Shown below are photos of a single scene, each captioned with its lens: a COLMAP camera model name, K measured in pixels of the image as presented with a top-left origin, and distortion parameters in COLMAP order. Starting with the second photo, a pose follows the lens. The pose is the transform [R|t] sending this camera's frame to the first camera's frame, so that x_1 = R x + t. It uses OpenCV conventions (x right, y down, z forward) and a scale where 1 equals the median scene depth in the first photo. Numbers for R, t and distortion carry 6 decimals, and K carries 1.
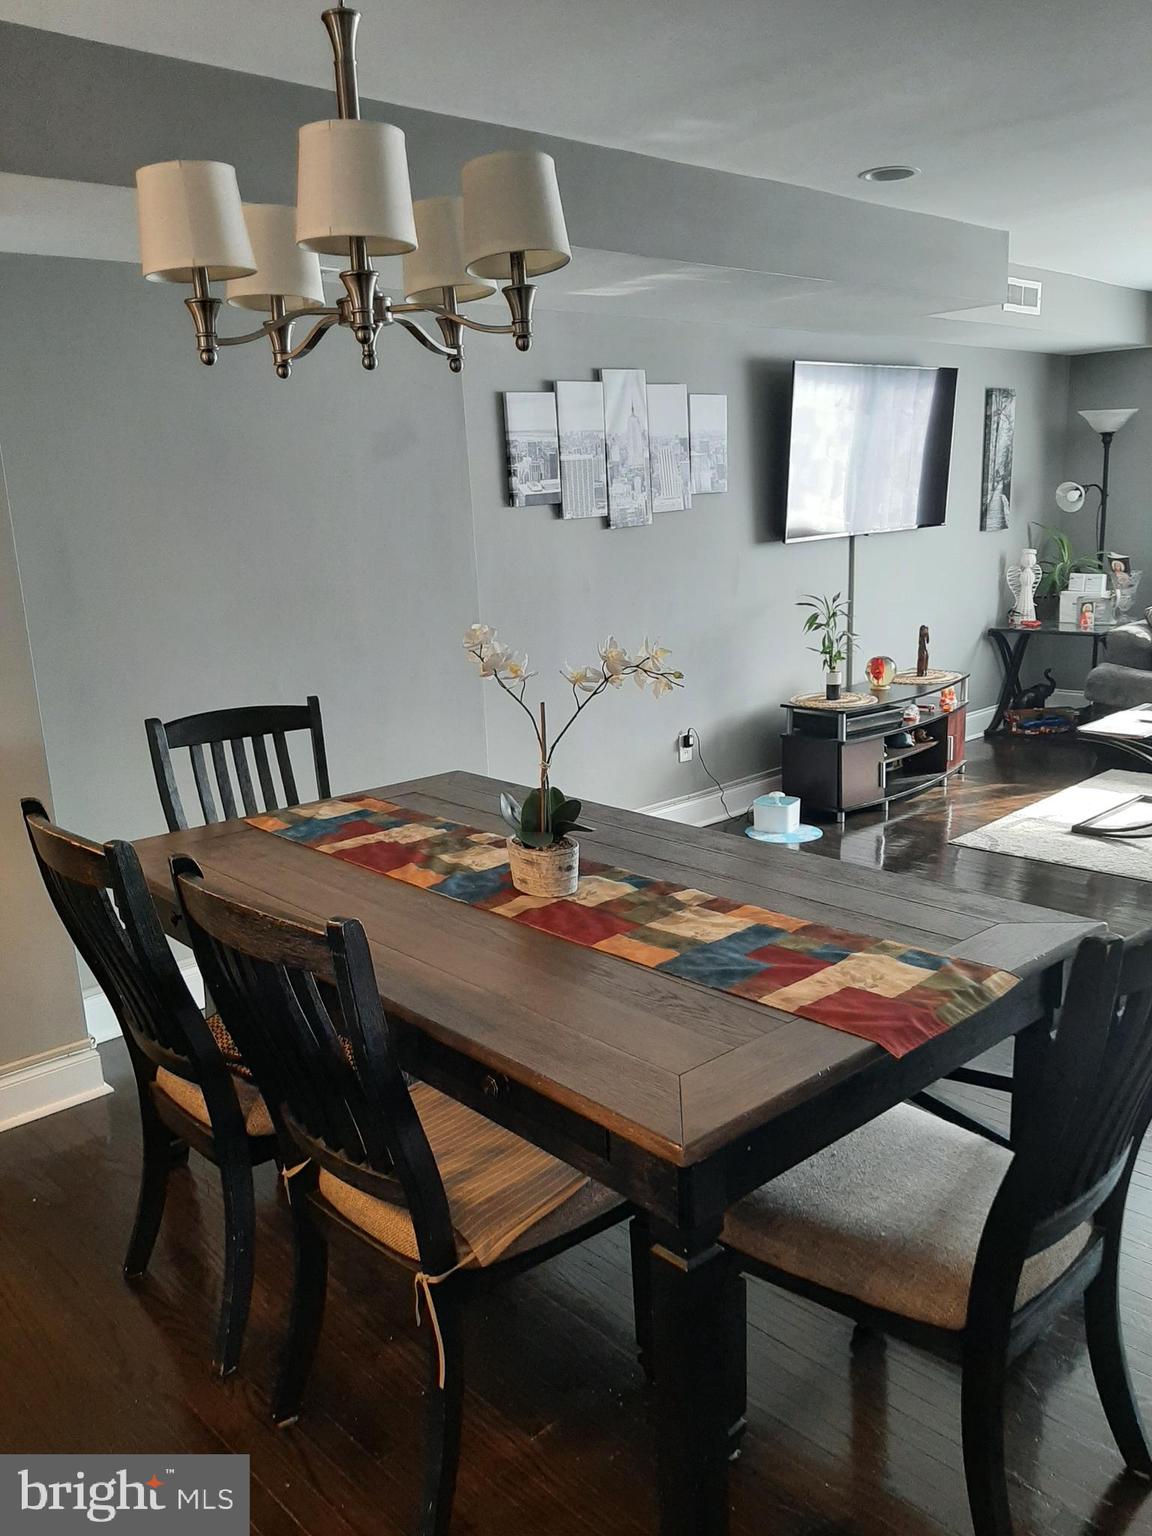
lens RADIAL K [[1218.0, 0, 576.0], [0, 1218.0, 768.0], [0, 0, 1]] dist [0.081966, -0.154699]
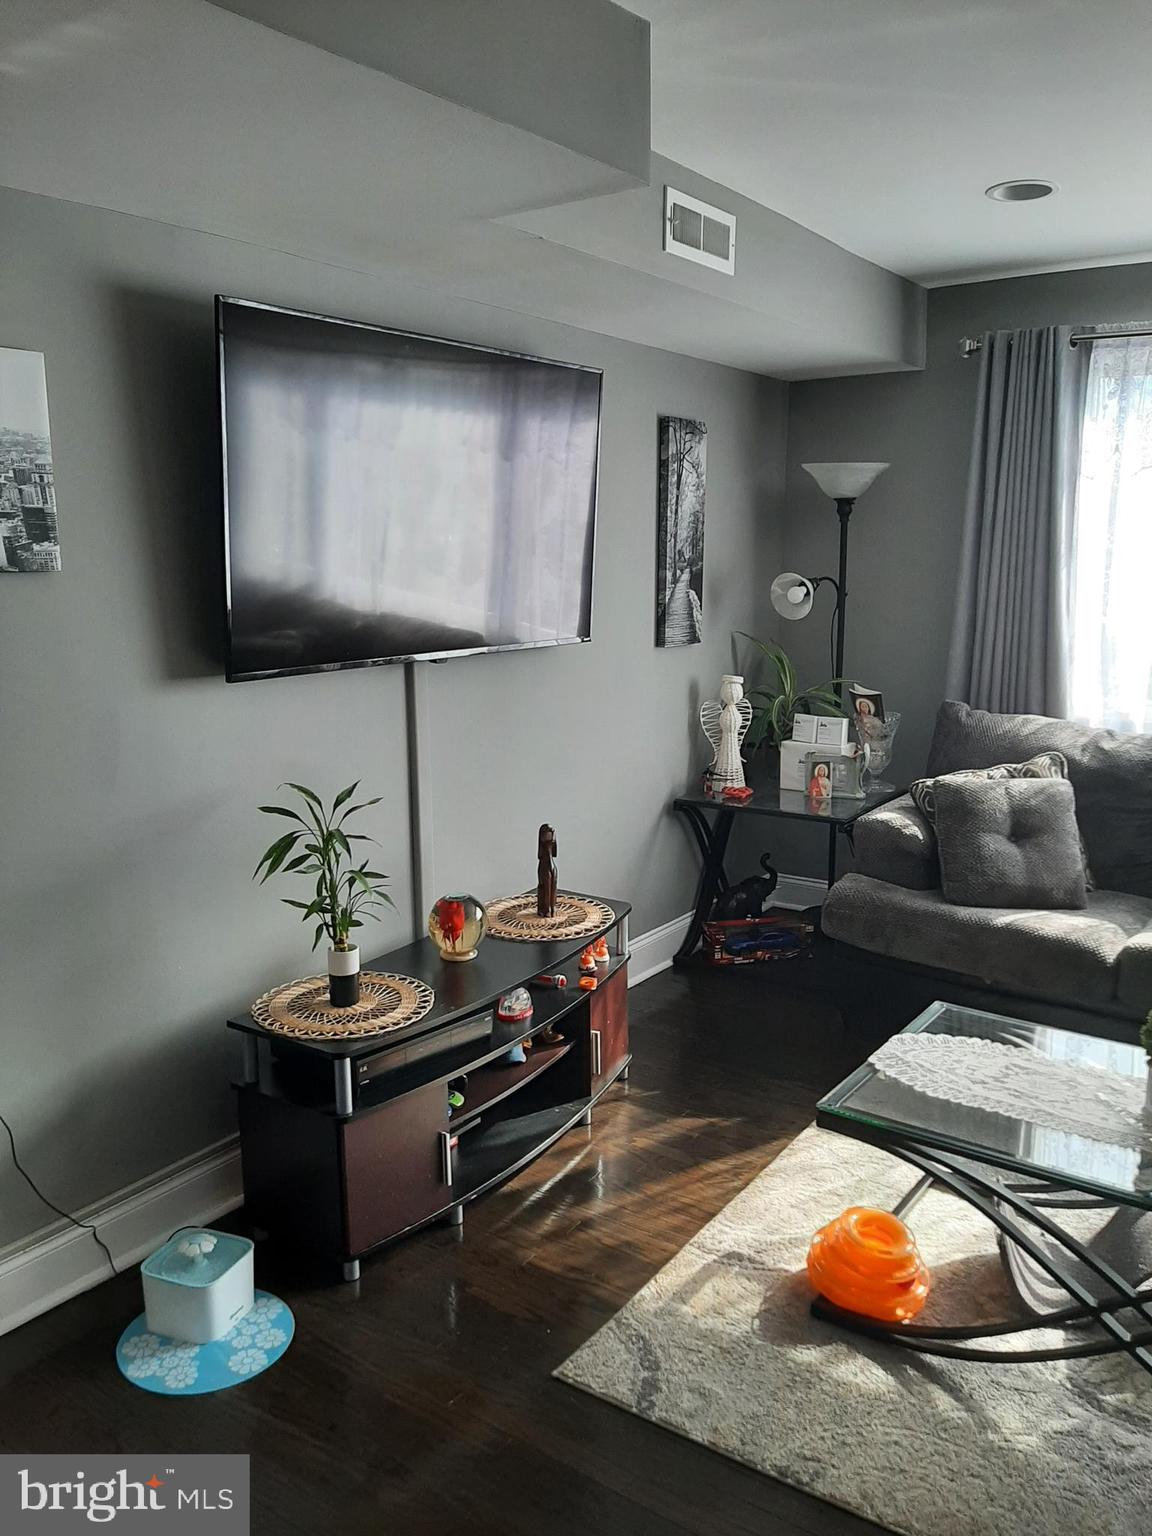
lens RADIAL K [[1218.0, 0, 576.0], [0, 1218.0, 768.0], [0, 0, 1]] dist [0.081966, -0.154699]
pose [[0.979399, -0.000490, 0.201935, 0.165947], [0.011310, 0.998560, -0.052434, -0.100407], [-0.201618, 0.053638, 0.977994, 0.412441]]
